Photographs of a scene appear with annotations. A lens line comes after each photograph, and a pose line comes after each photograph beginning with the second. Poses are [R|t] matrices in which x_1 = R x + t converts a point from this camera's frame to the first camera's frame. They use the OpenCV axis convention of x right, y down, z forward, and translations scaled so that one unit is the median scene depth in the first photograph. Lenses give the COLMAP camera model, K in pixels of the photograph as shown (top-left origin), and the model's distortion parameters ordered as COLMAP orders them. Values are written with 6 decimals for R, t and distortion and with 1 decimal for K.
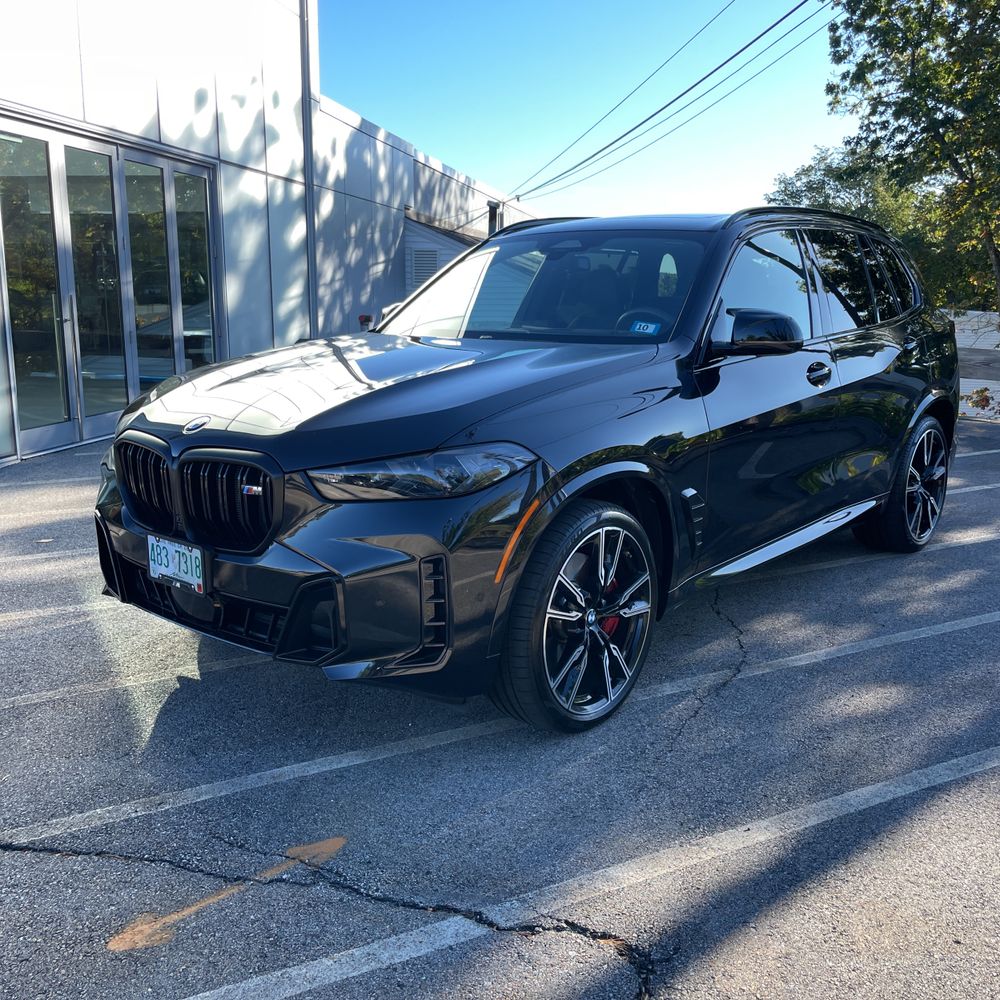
lens RADIAL K [[1013.4, 0, 504.0], [0, 1013.4, 488.0], [0, 0, 1]] dist [0.087933, -0.151974]
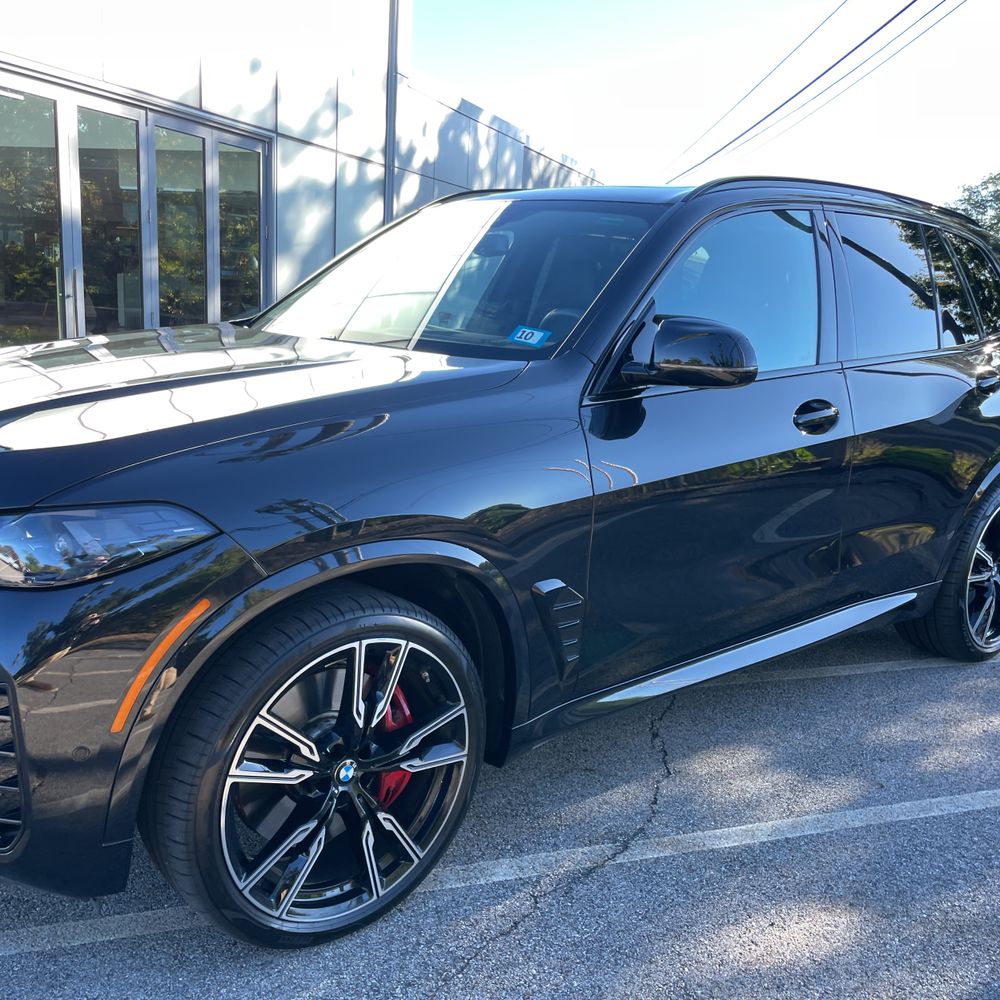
lens RADIAL K [[1008.1, 0, 500.0], [0, 1008.1, 500.0], [0, 0, 1]] dist [0.084648, -0.122502]
pose [[0.986048, 0.078024, -0.147045, 0.189761], [-0.076309, 0.996935, 0.017278, -0.047174], [0.147943, -0.005816, 0.988979, 0.263614]]
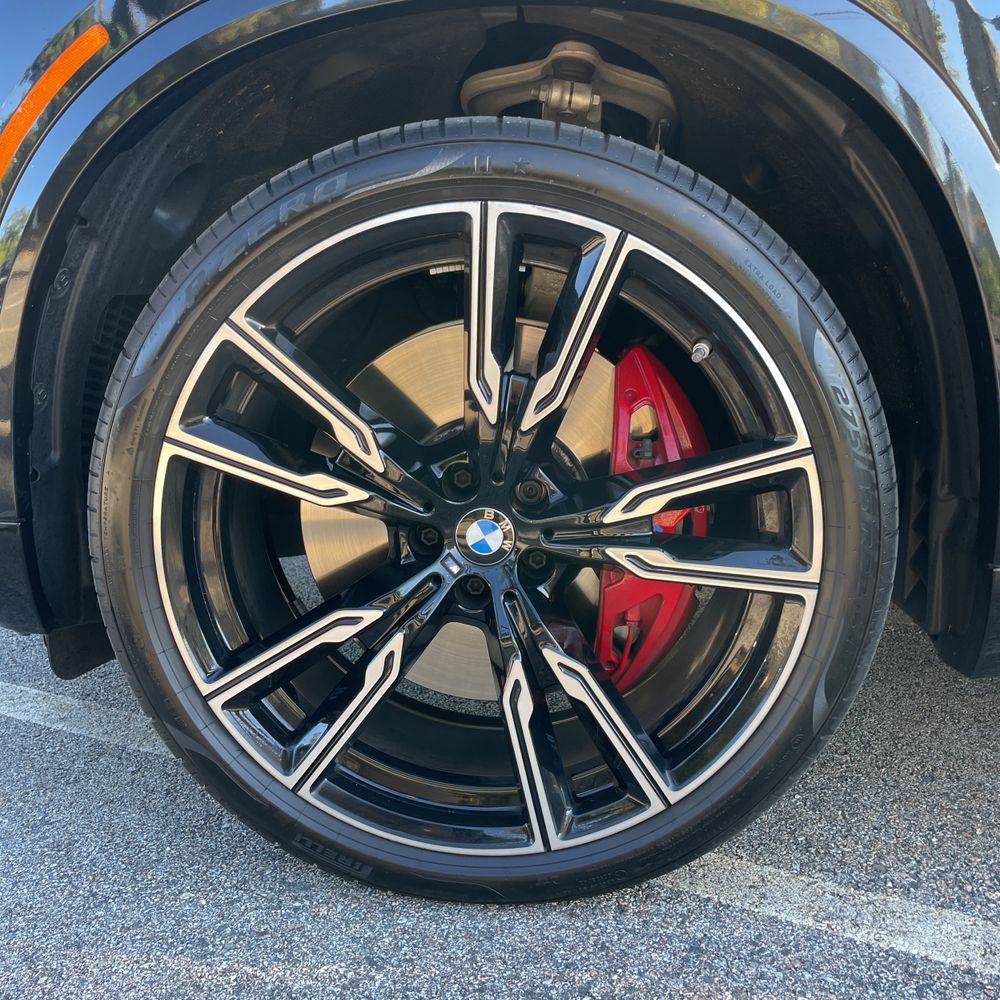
lens RADIAL K [[989.9, 0, 502.8], [0, 989.9, 482.7], [0, 0, 1]] dist [0.110640, -0.146069]
pose [[0.593865, 0.143831, -0.791604, 0.223898], [-0.152777, 0.986149, 0.064566, 0.066588], [0.789927, 0.082595, 0.607613, 0.591746]]
